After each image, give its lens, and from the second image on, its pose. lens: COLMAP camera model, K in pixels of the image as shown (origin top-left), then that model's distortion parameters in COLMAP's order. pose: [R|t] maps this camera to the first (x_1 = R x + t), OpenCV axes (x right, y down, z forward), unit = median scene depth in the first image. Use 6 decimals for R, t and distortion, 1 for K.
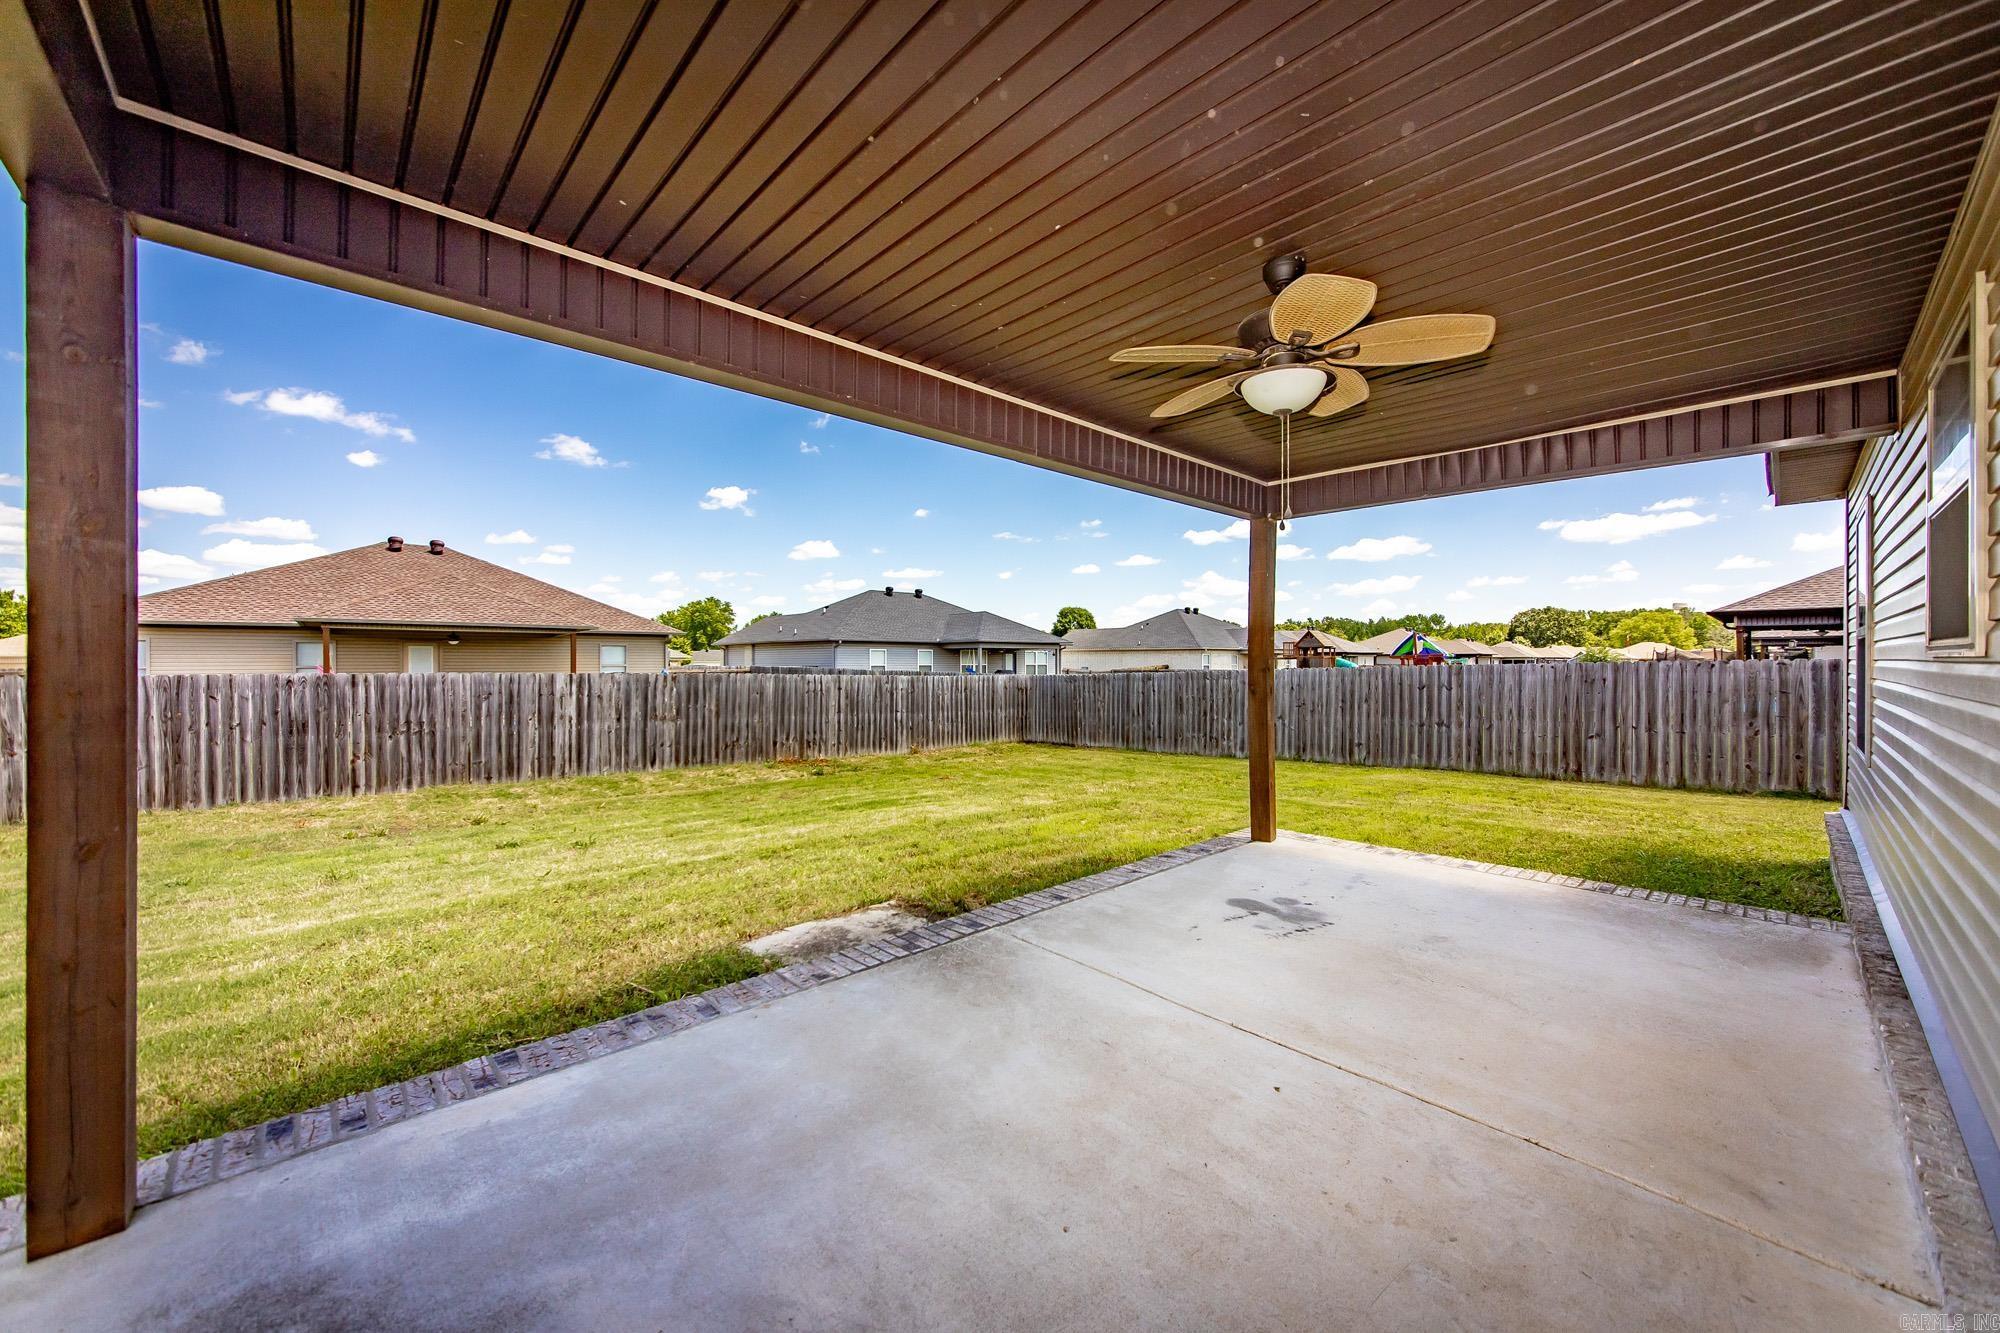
lens RADIAL K [[735.2, 0, 997.0], [0, 735.2, 663.1], [0, 0, 1]] dist [-0.019796, 0.002987]
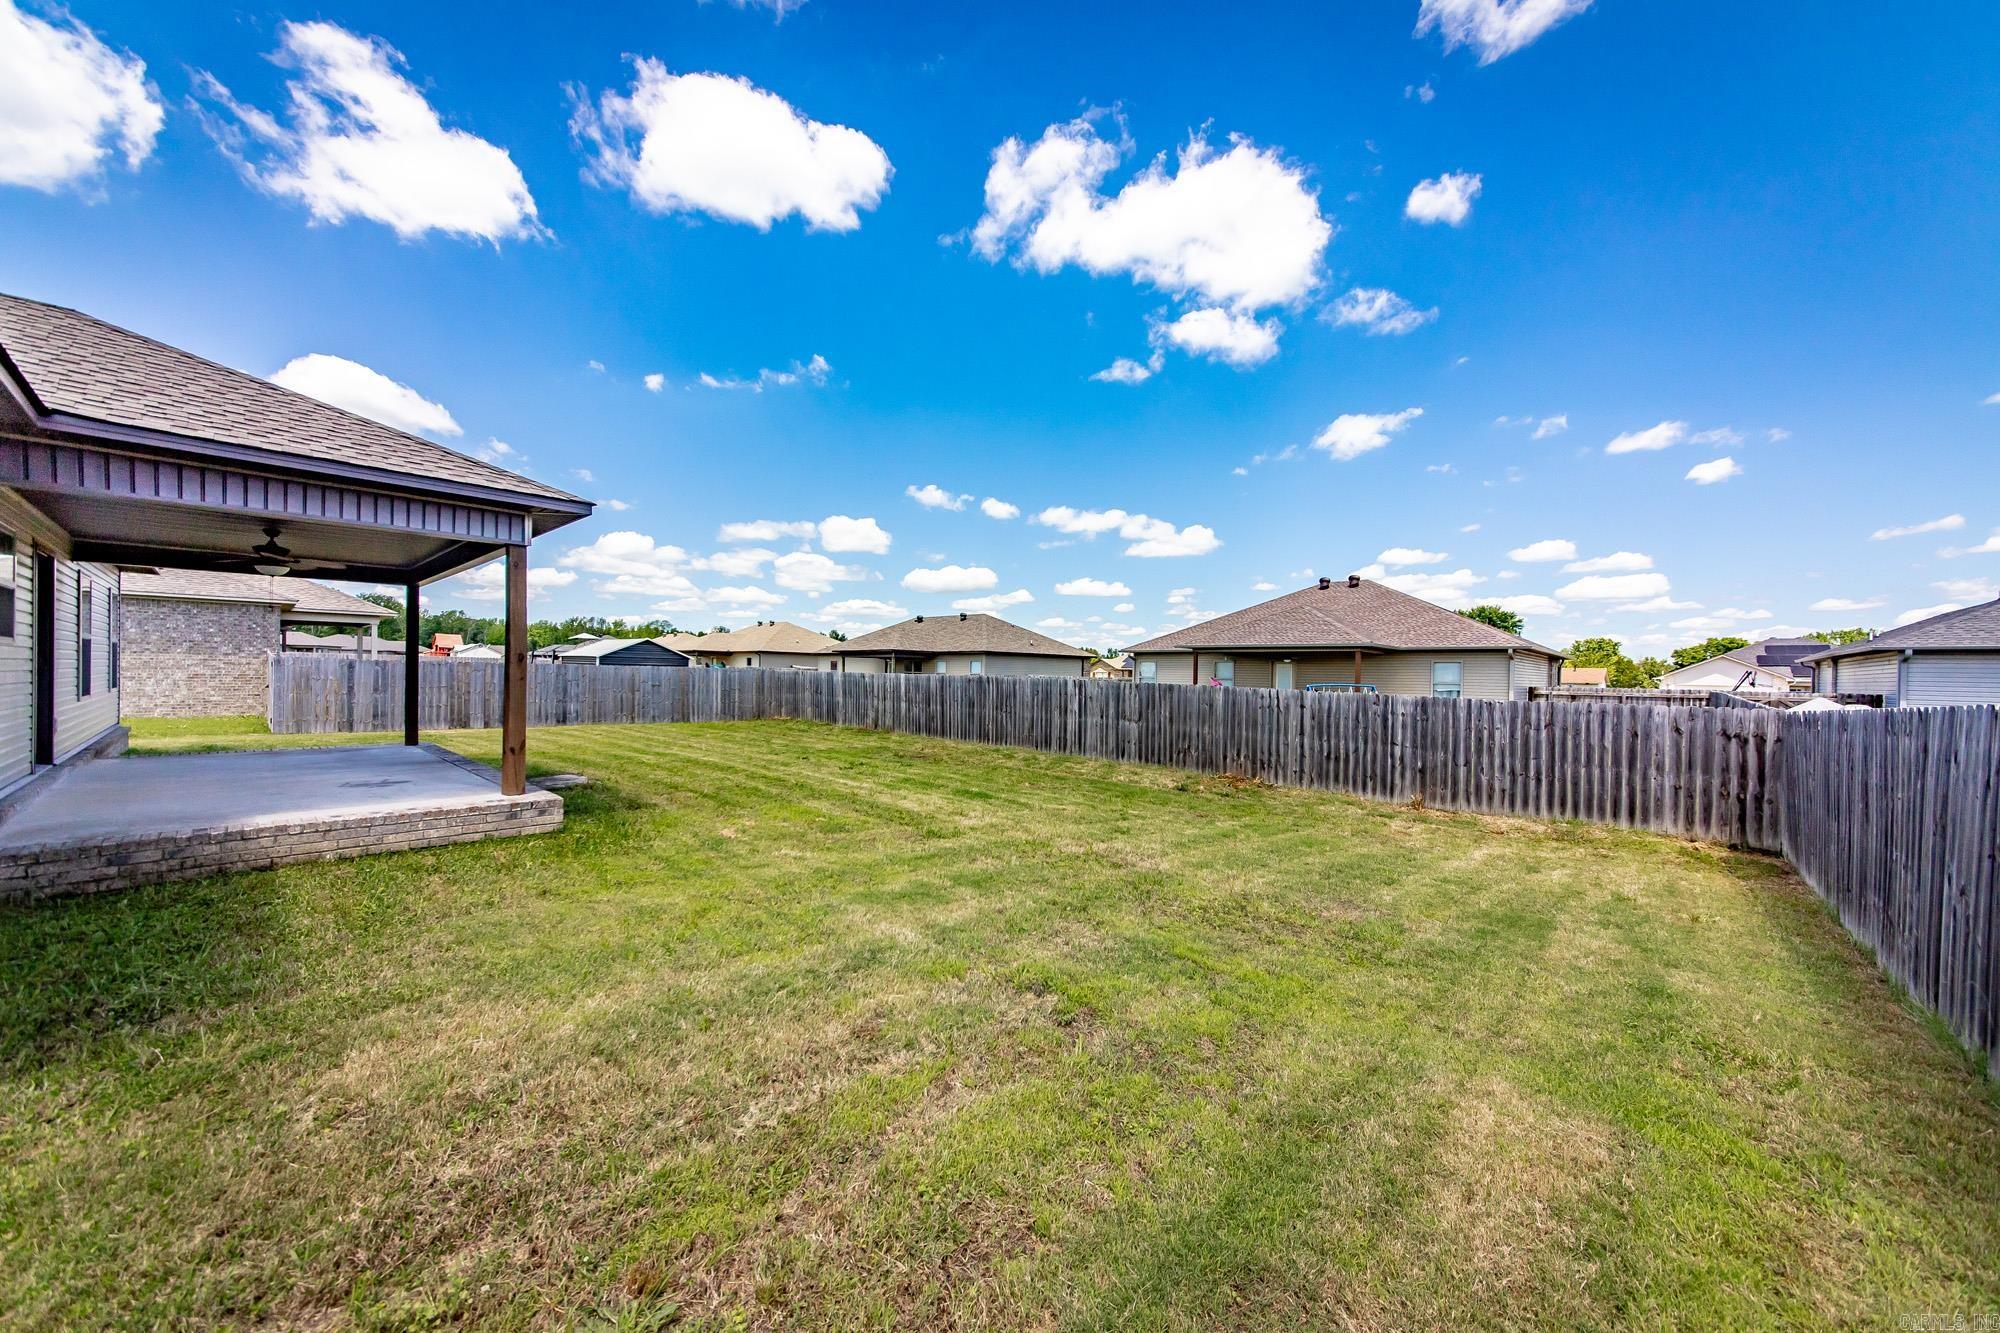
lens RADIAL K [[735.2, 0, 993.6], [0, 735.2, 675.3], [0, 0, 1]] dist [-0.019796, 0.002987]
pose [[0.062925, 0.003933, -0.998011, 0.600477], [-0.024915, 0.999687, 0.002369, 0.006135], [0.997707, 0.024717, 0.063003, 0.597770]]
